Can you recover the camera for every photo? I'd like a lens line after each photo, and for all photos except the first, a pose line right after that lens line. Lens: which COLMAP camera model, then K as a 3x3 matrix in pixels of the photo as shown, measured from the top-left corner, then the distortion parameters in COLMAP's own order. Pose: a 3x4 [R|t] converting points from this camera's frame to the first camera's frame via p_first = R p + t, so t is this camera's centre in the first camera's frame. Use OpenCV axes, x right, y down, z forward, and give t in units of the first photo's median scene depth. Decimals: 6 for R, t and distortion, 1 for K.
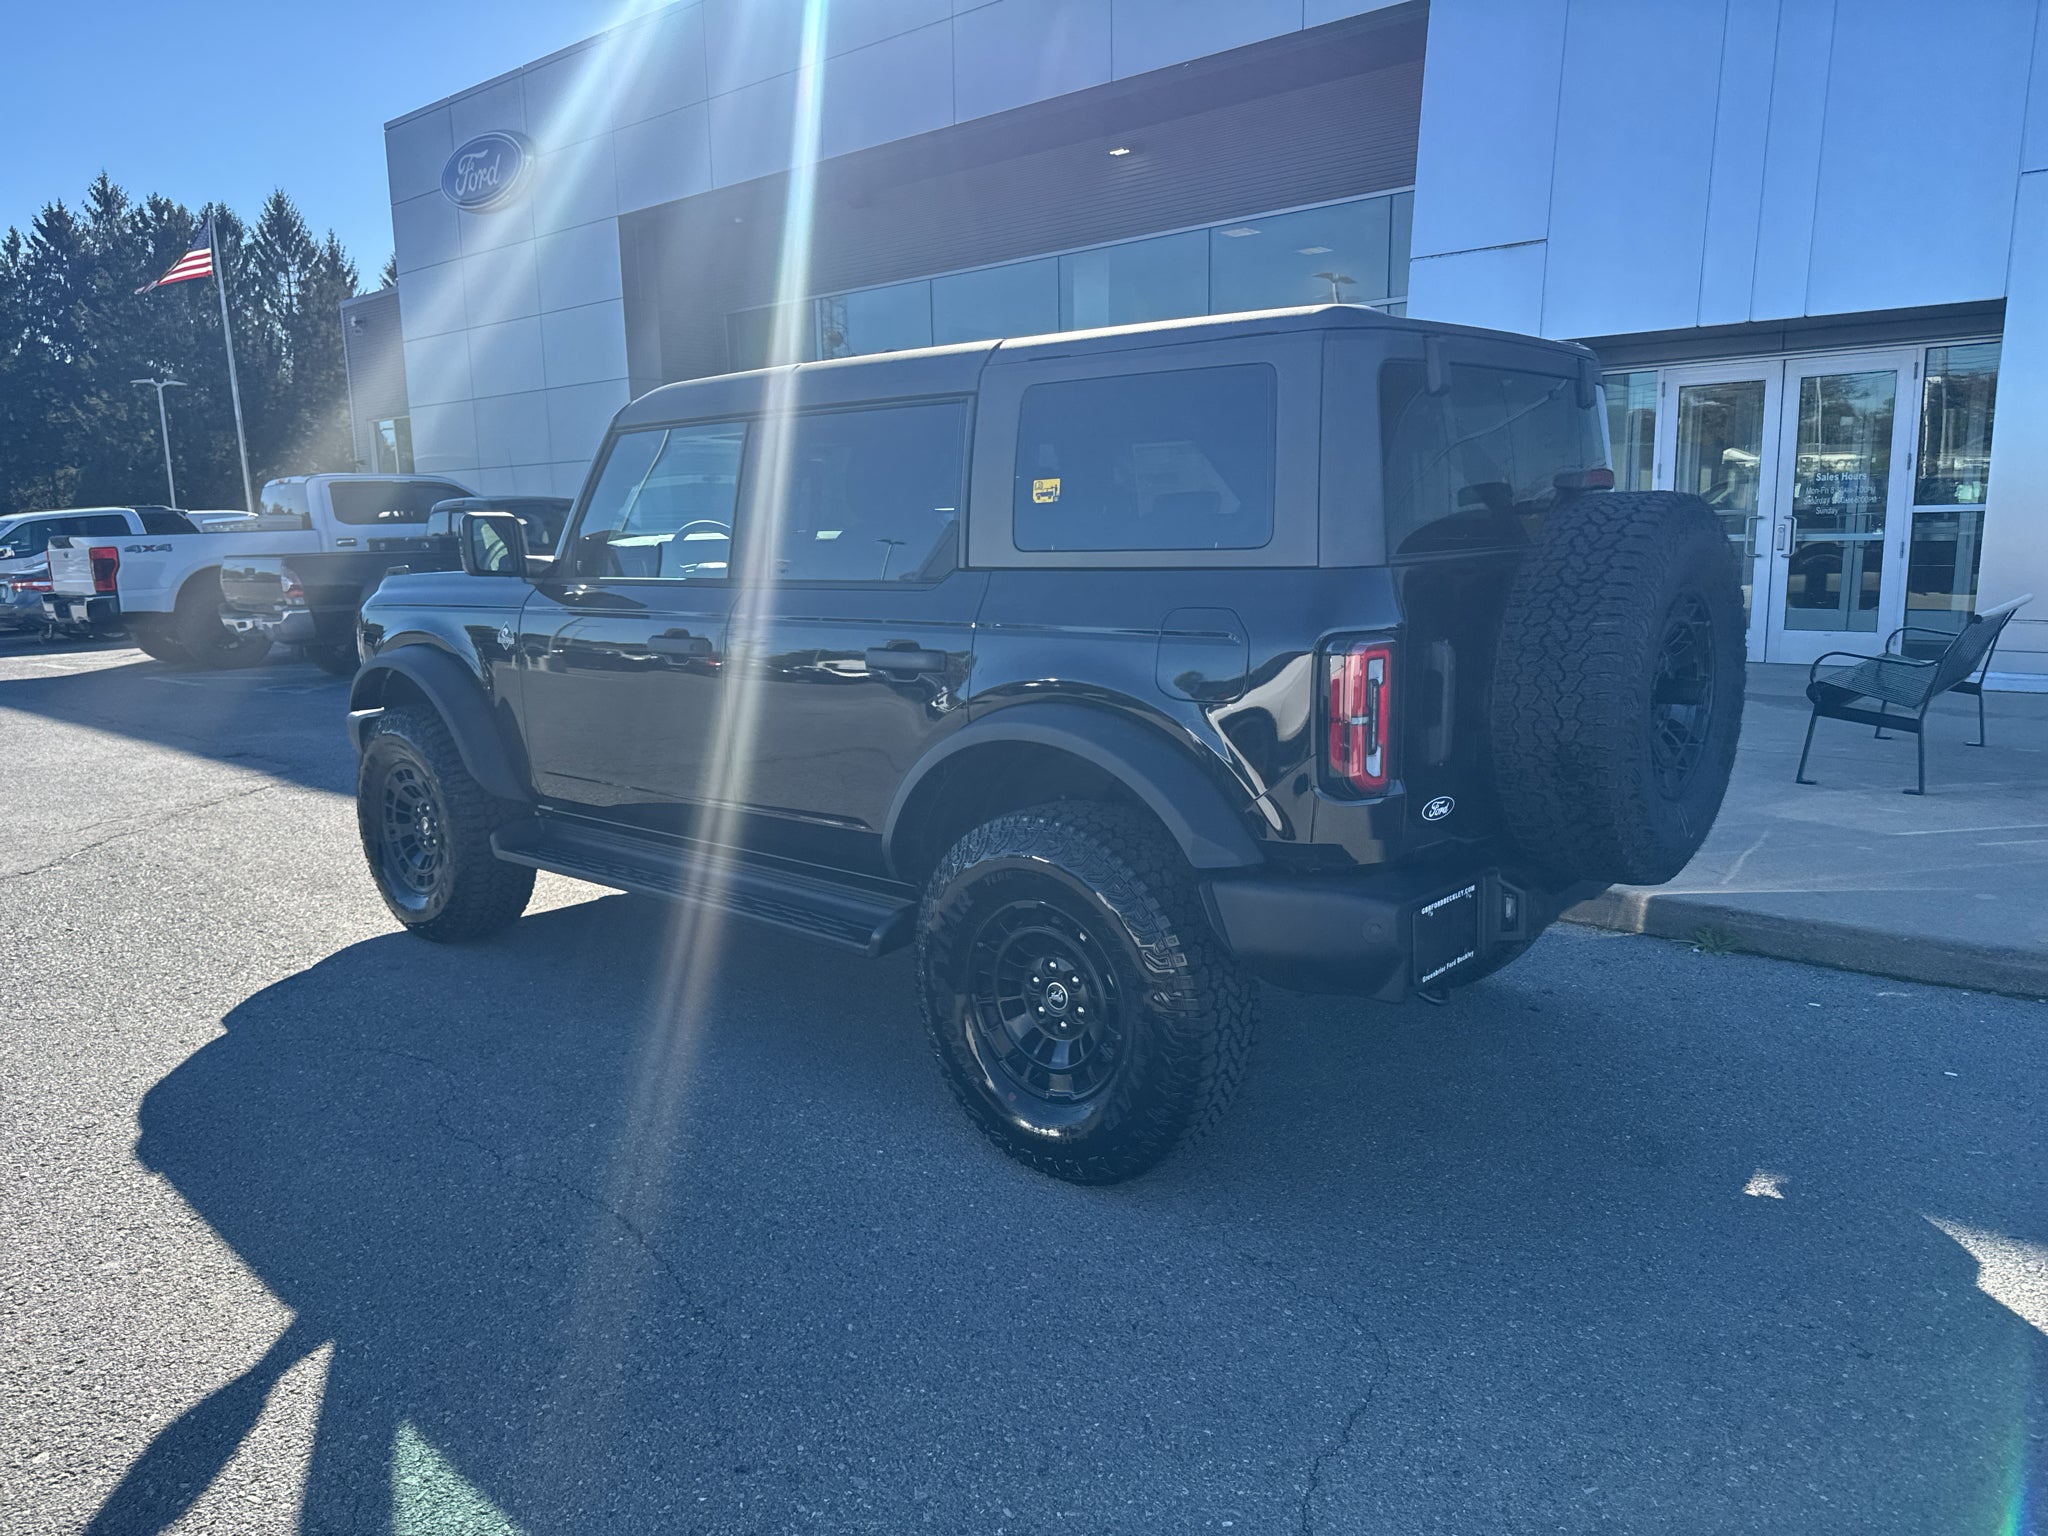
lens RADIAL K [[1420.3, 0, 1021.2], [0, 1420.3, 770.4], [0, 0, 1]] dist [0.043367, -0.051139]
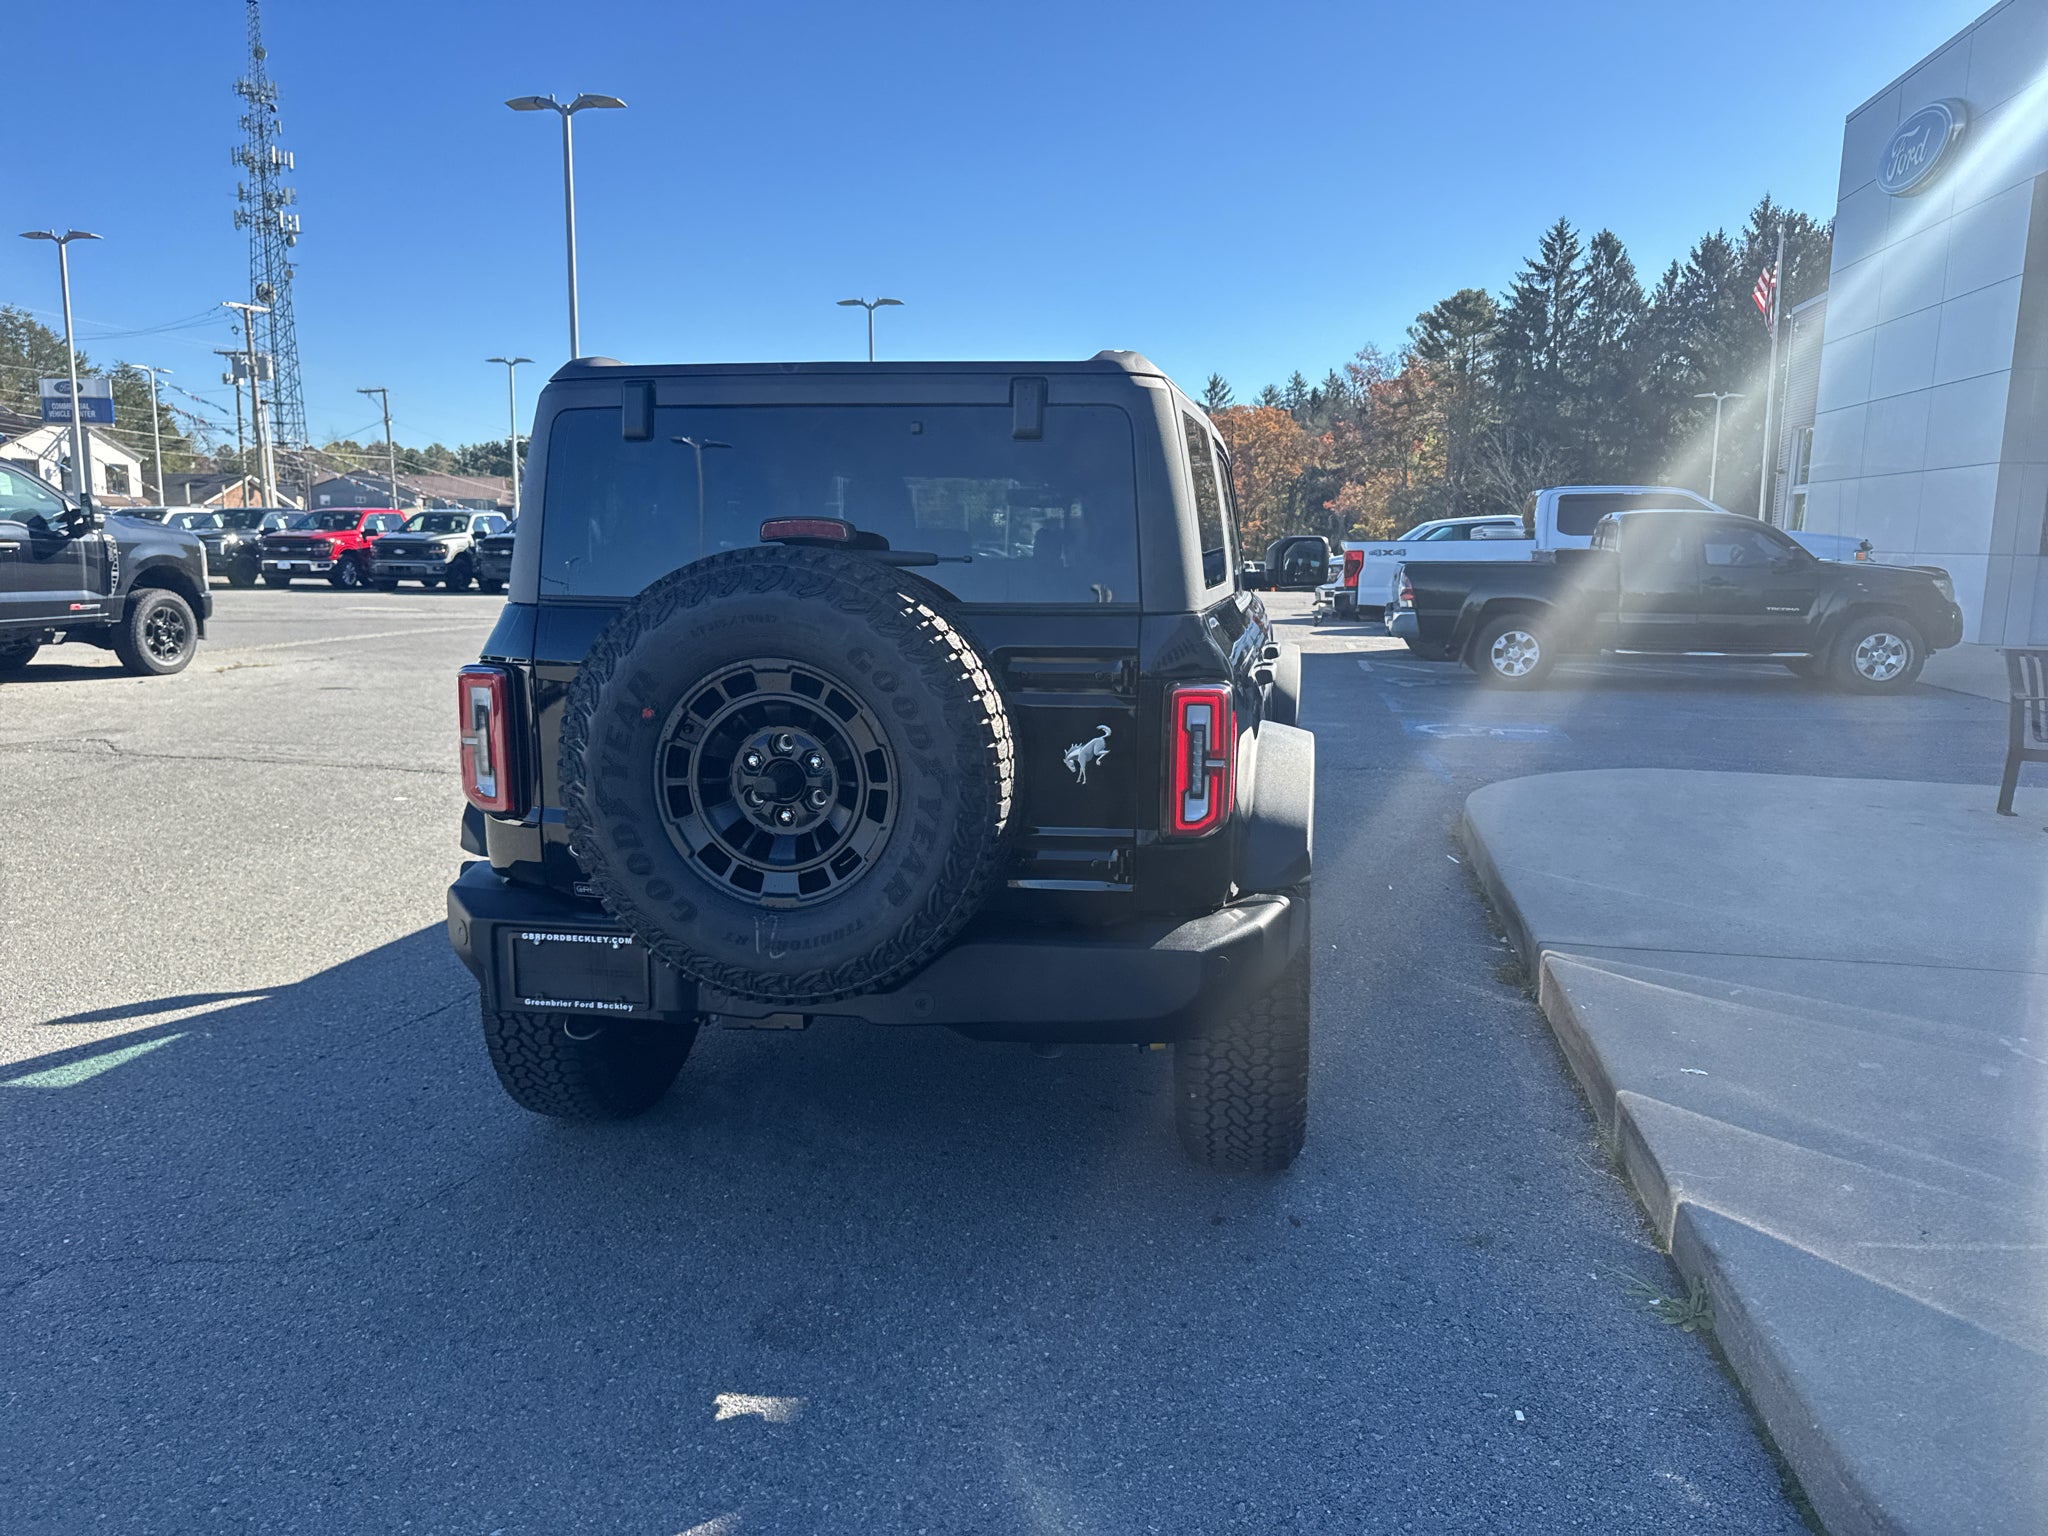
lens RADIAL K [[1420.3, 0, 1043.0], [0, 1420.3, 780.2], [0, 0, 1]] dist [0.043367, -0.051139]
pose [[0.533599, 0.169034, -0.828673, 0.847683], [-0.167058, 0.981584, 0.092653, -0.110494], [0.829074, 0.088997, 0.552011, 0.459452]]
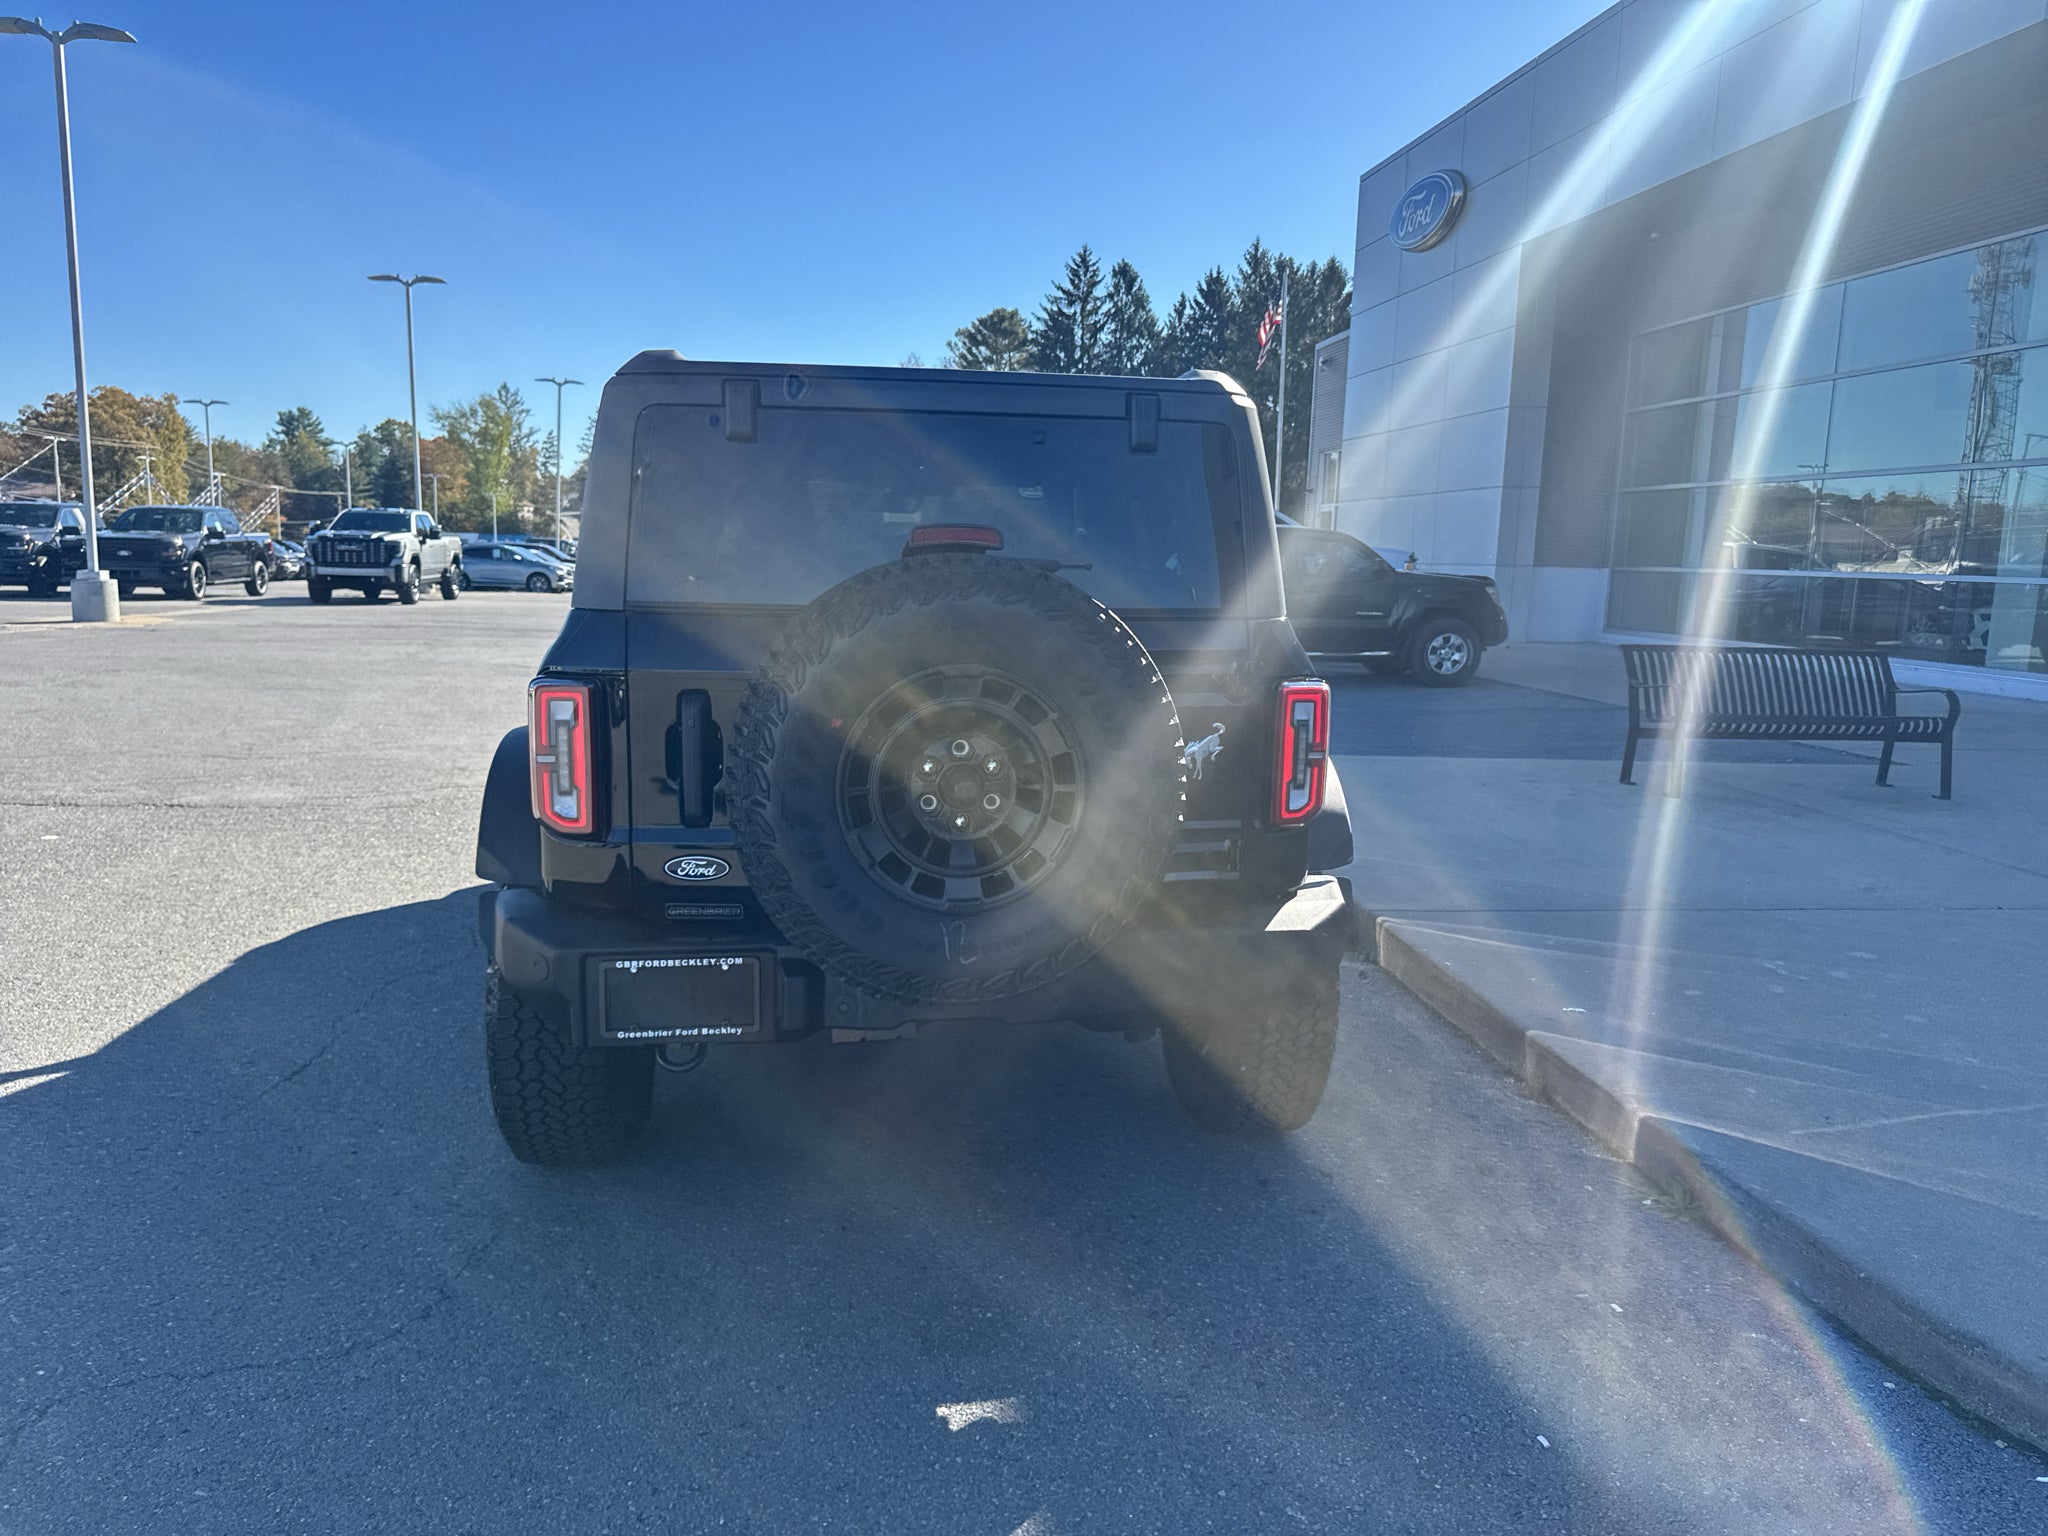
lens RADIAL K [[1420.3, 0, 1036.0], [0, 1420.3, 778.0], [0, 0, 1]] dist [0.043367, -0.051139]
pose [[0.764186, 0.140999, -0.629395, 0.698355], [-0.149494, 0.987961, 0.039817, -0.069659], [0.627432, 0.063663, 0.776065, 0.259951]]
